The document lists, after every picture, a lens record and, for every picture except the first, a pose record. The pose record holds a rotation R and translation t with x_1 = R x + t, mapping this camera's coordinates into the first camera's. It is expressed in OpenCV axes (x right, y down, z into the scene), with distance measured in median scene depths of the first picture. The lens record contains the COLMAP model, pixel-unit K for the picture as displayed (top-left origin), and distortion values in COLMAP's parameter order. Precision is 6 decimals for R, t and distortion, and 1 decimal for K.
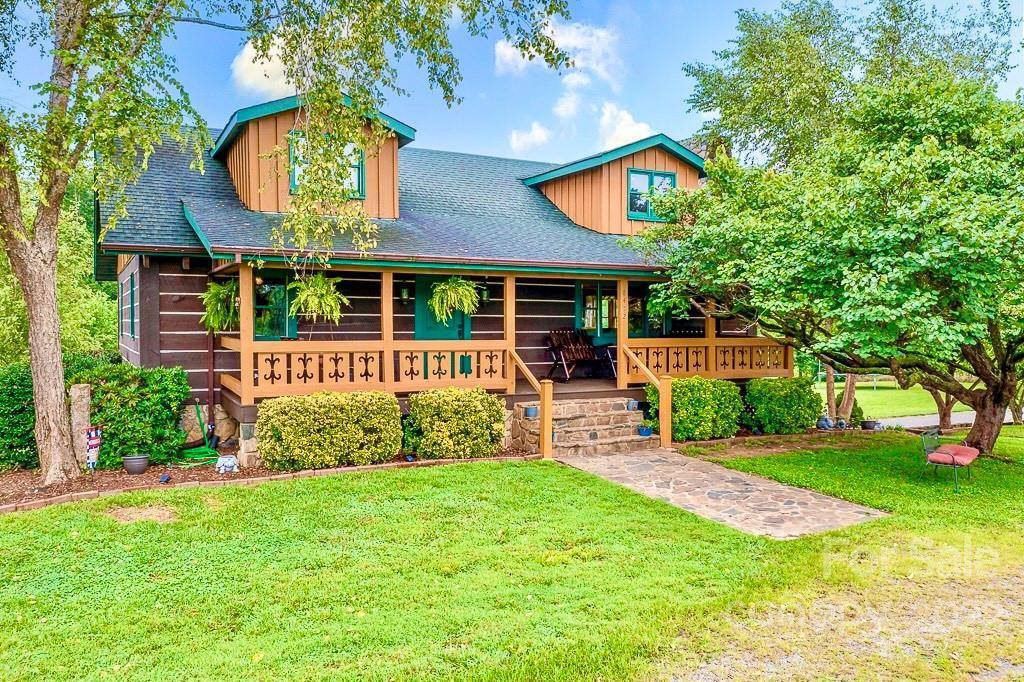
lens RADIAL K [[805.0, 0, 512.0], [0, 805.0, 341.0], [0, 0, 1]] dist [-0.016269, 0.056890]
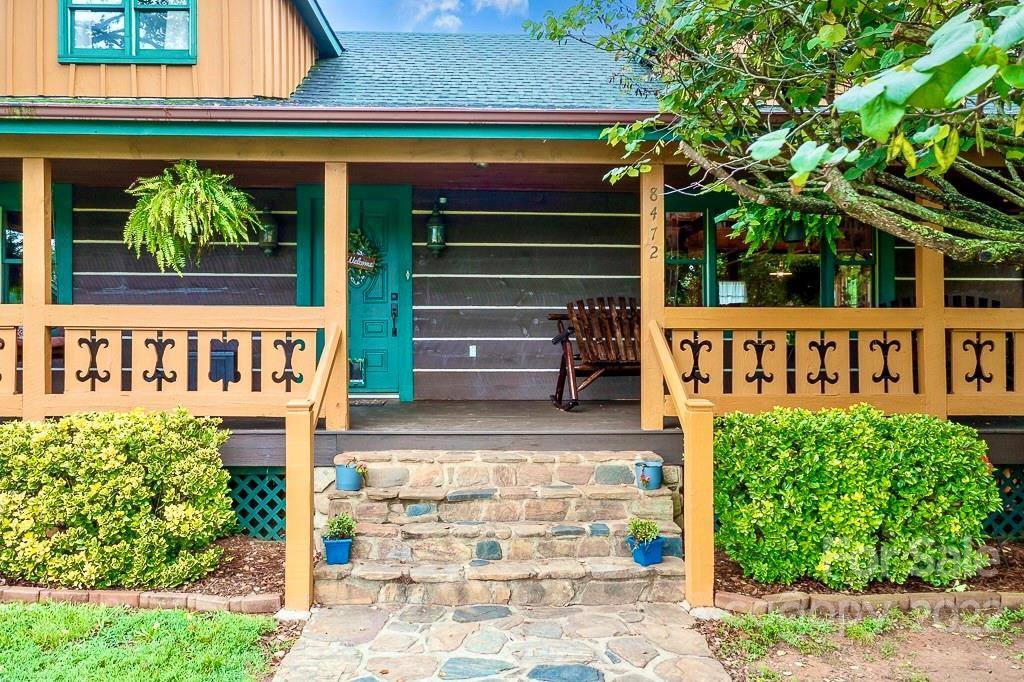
lens RADIAL K [[805.0, 0, 512.0], [0, 805.0, 341.0], [0, 0, 1]] dist [-0.016269, 0.056890]
pose [[0.898791, -0.000911, -0.438376, 0.292909], [-0.009916, 0.999700, -0.022409, 0.027777], [0.438265, 0.024488, 0.898512, 0.692065]]
